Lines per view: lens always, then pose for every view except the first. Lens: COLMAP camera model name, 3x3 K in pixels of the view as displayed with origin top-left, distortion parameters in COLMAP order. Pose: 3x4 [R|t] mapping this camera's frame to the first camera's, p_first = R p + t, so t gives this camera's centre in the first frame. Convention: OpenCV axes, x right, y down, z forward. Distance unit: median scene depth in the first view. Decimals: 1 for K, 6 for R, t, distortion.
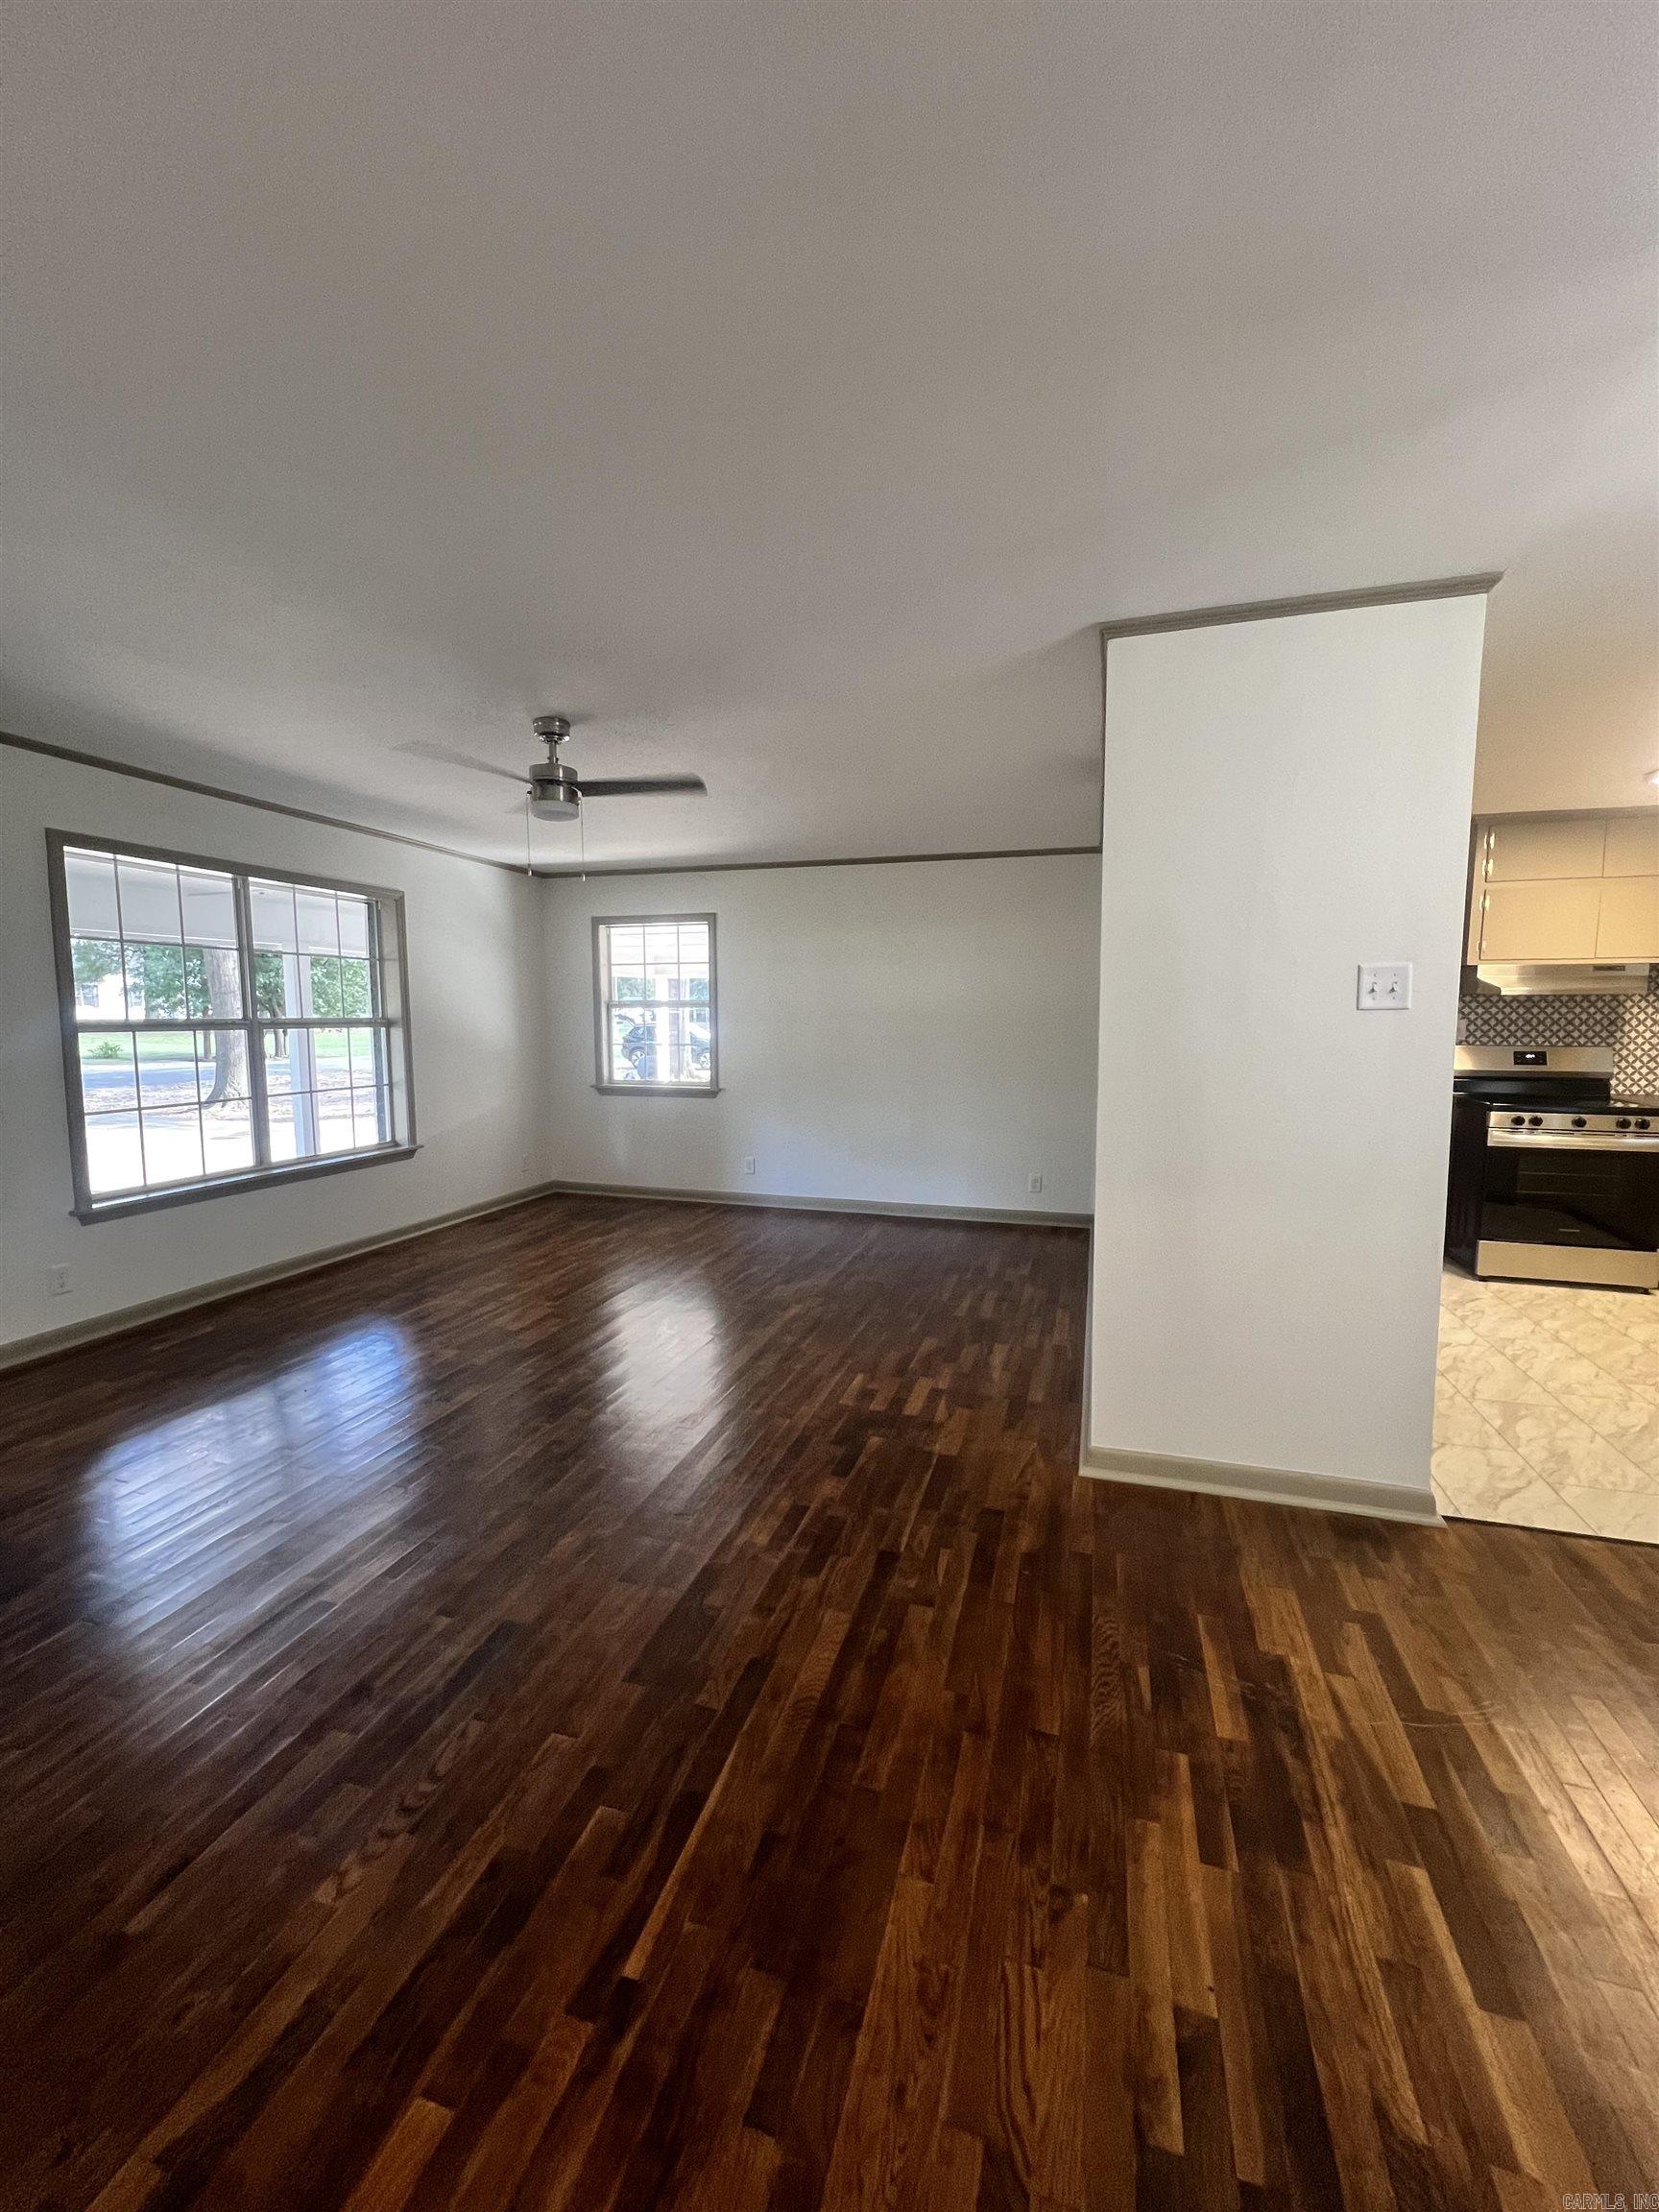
lens RADIAL K [[883.7, 0, 828.3], [0, 883.7, 1102.8], [0, 0, 1]] dist [-0.000295, 0.001022]
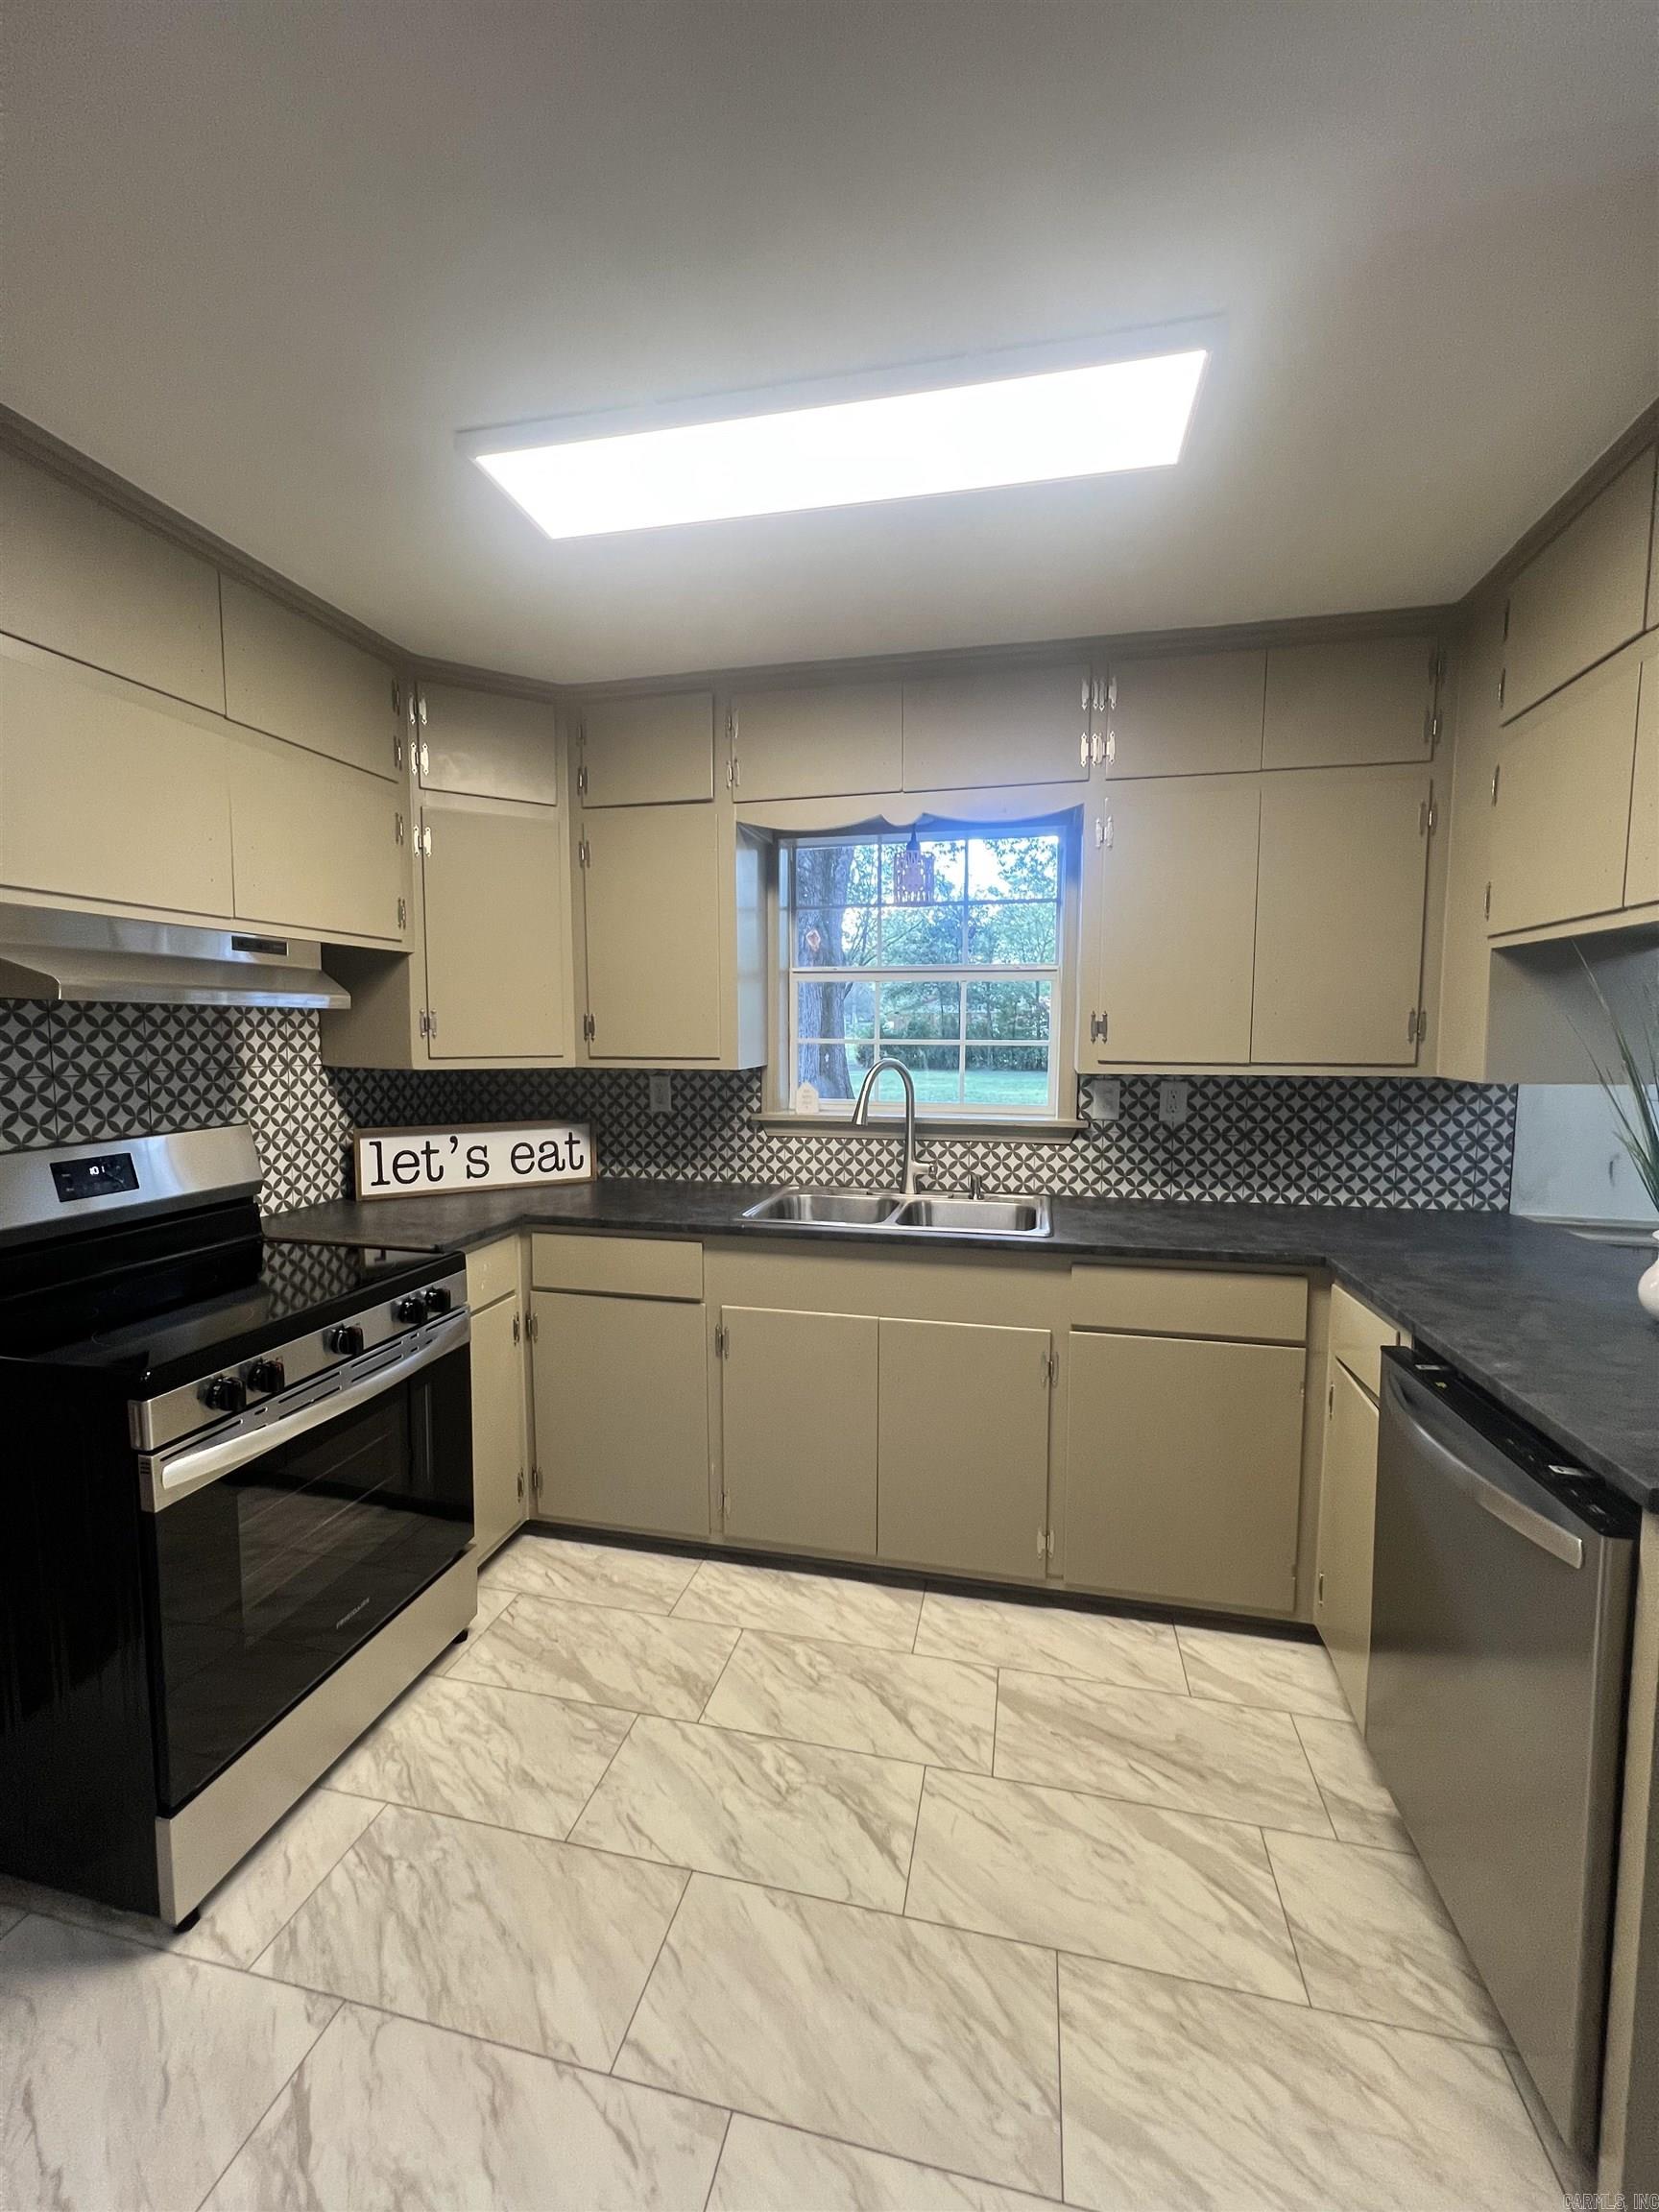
lens RADIAL K [[883.7, 0, 832.6], [0, 883.7, 1101.5], [0, 0, 1]] dist [-0.000295, 0.001022]
pose [[-0.070109, -0.080345, 0.994298, 0.552030], [0.096748, 0.991504, 0.086941, -0.111405], [-0.992837, 0.102292, -0.061740, 0.960417]]
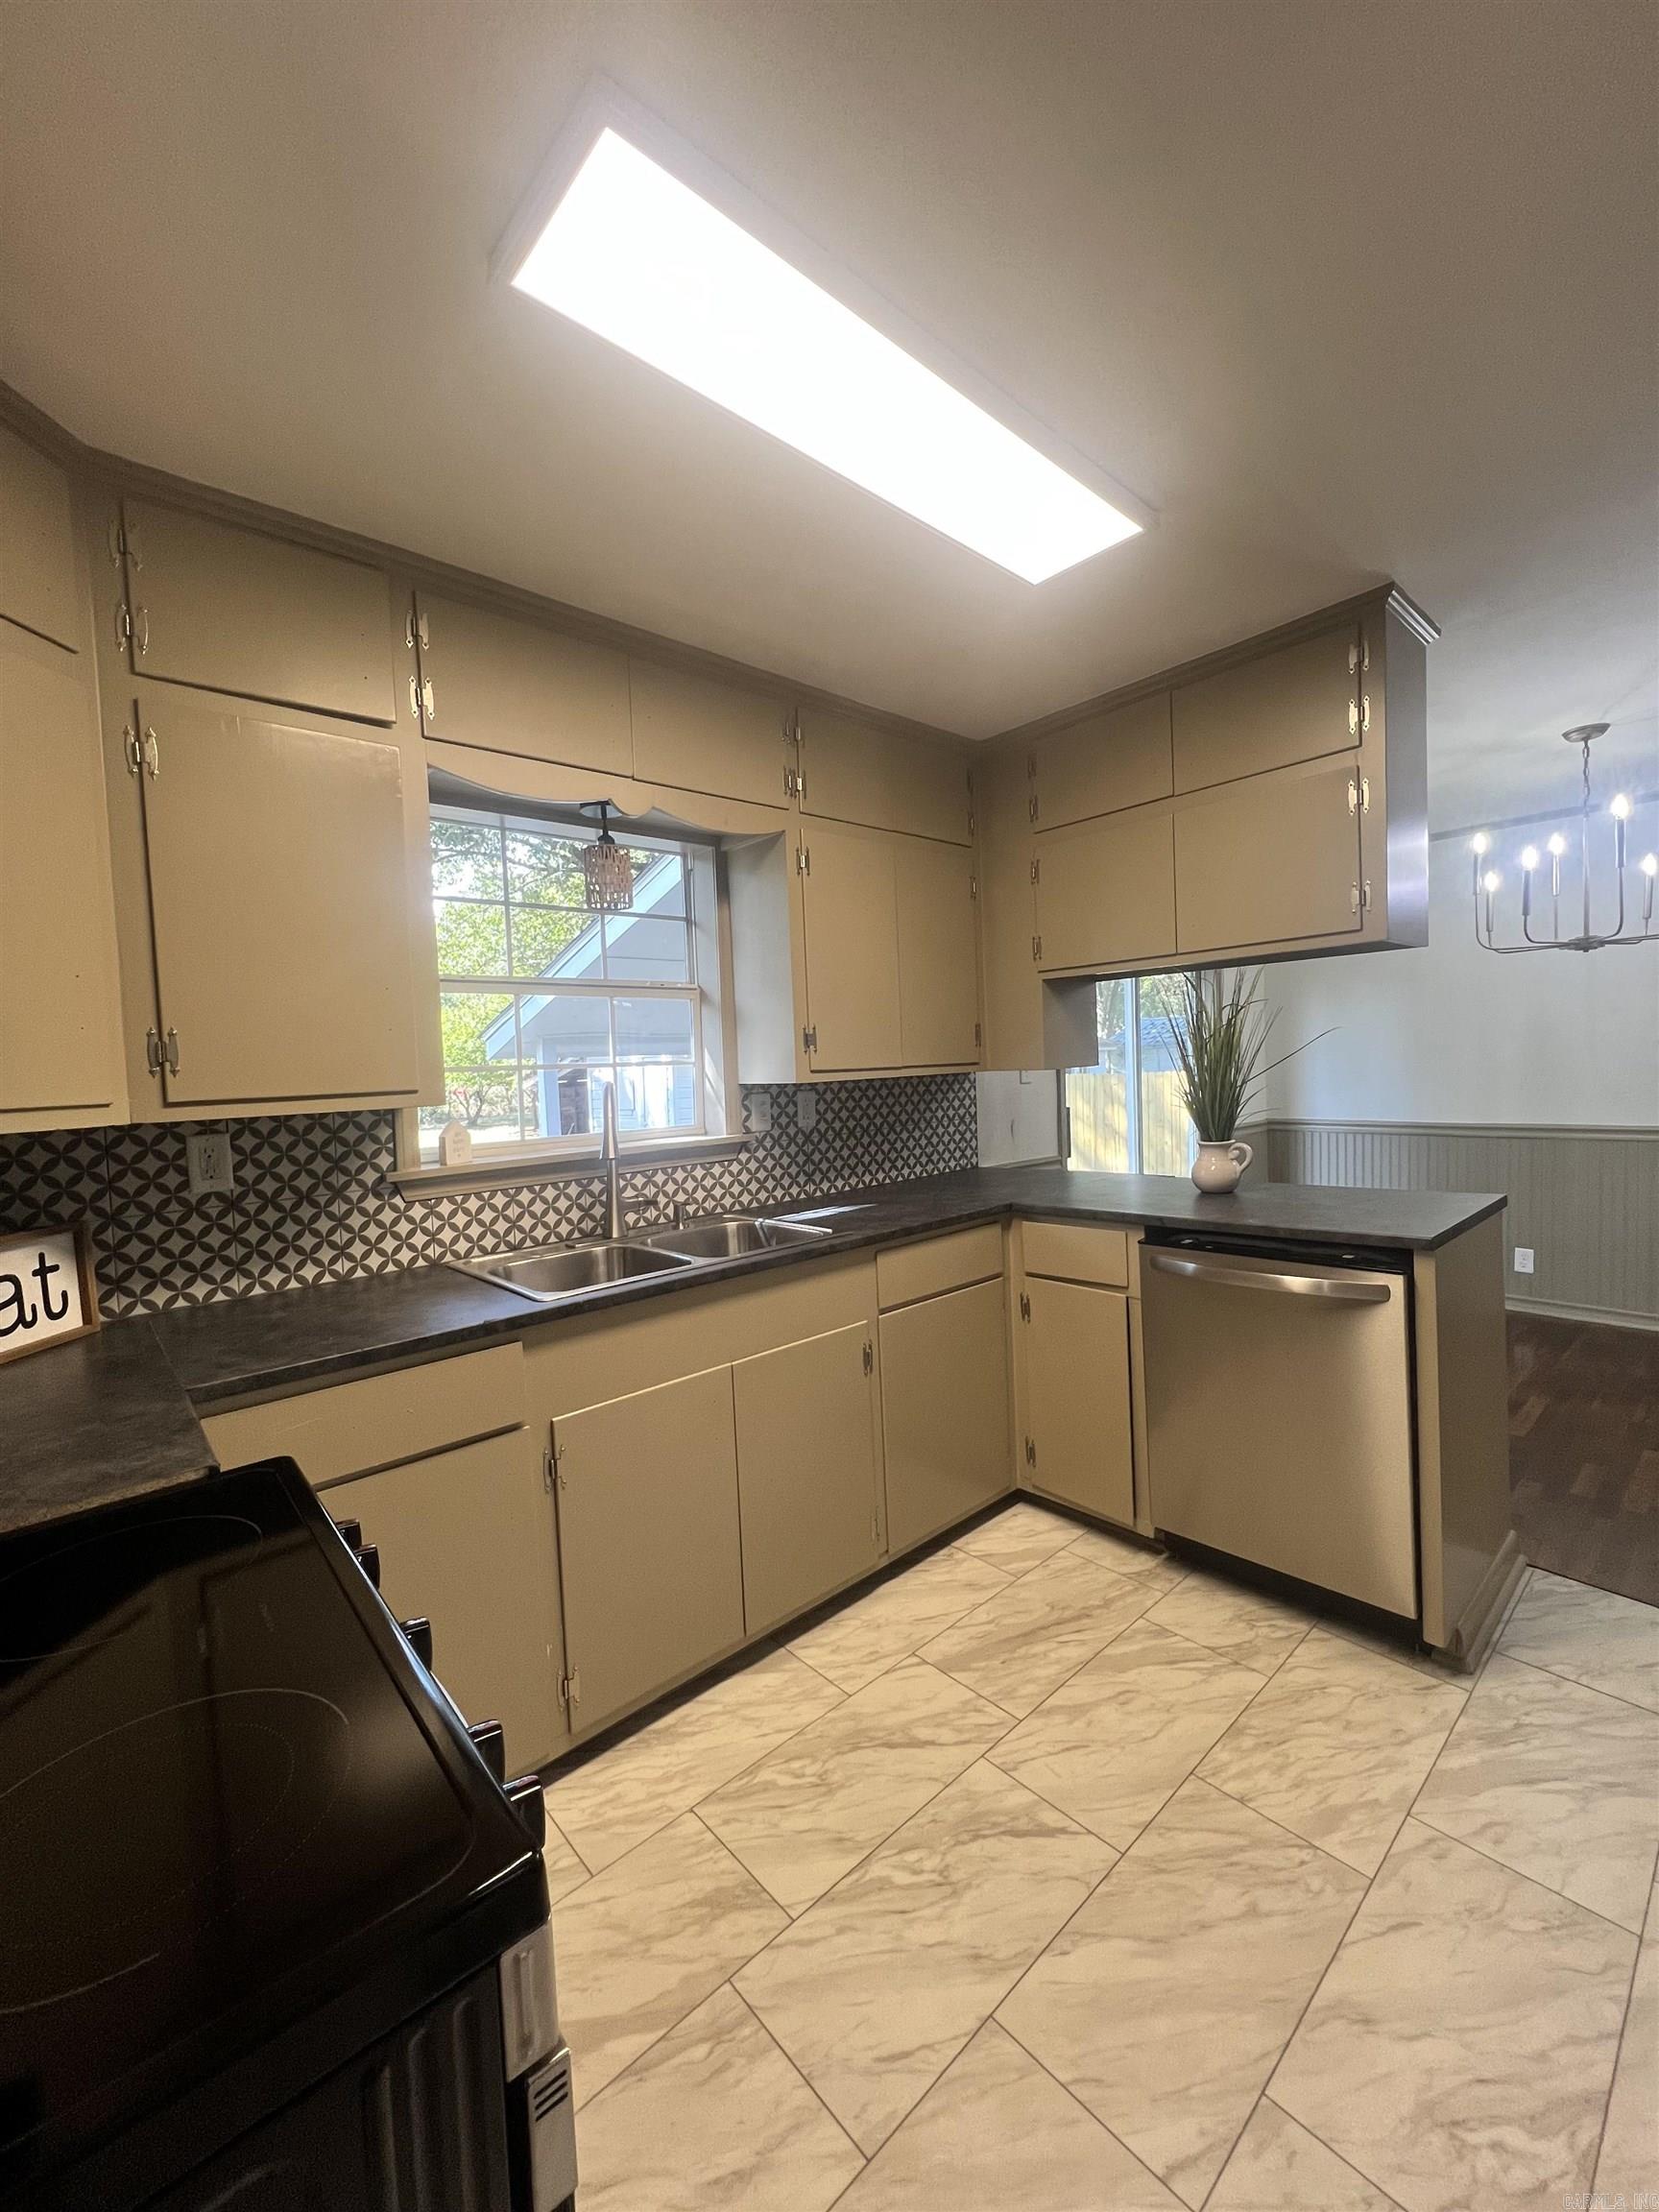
lens RADIAL K [[883.7, 0, 834.4], [0, 883.7, 1099.6], [0, 0, 1]] dist [-0.000295, 0.001022]
pose [[-0.852445, 0.017114, 0.522537, 0.803643], [0.095772, 0.987663, 0.123891, -0.127446], [-0.513970, 0.155655, -0.843568, 1.303706]]
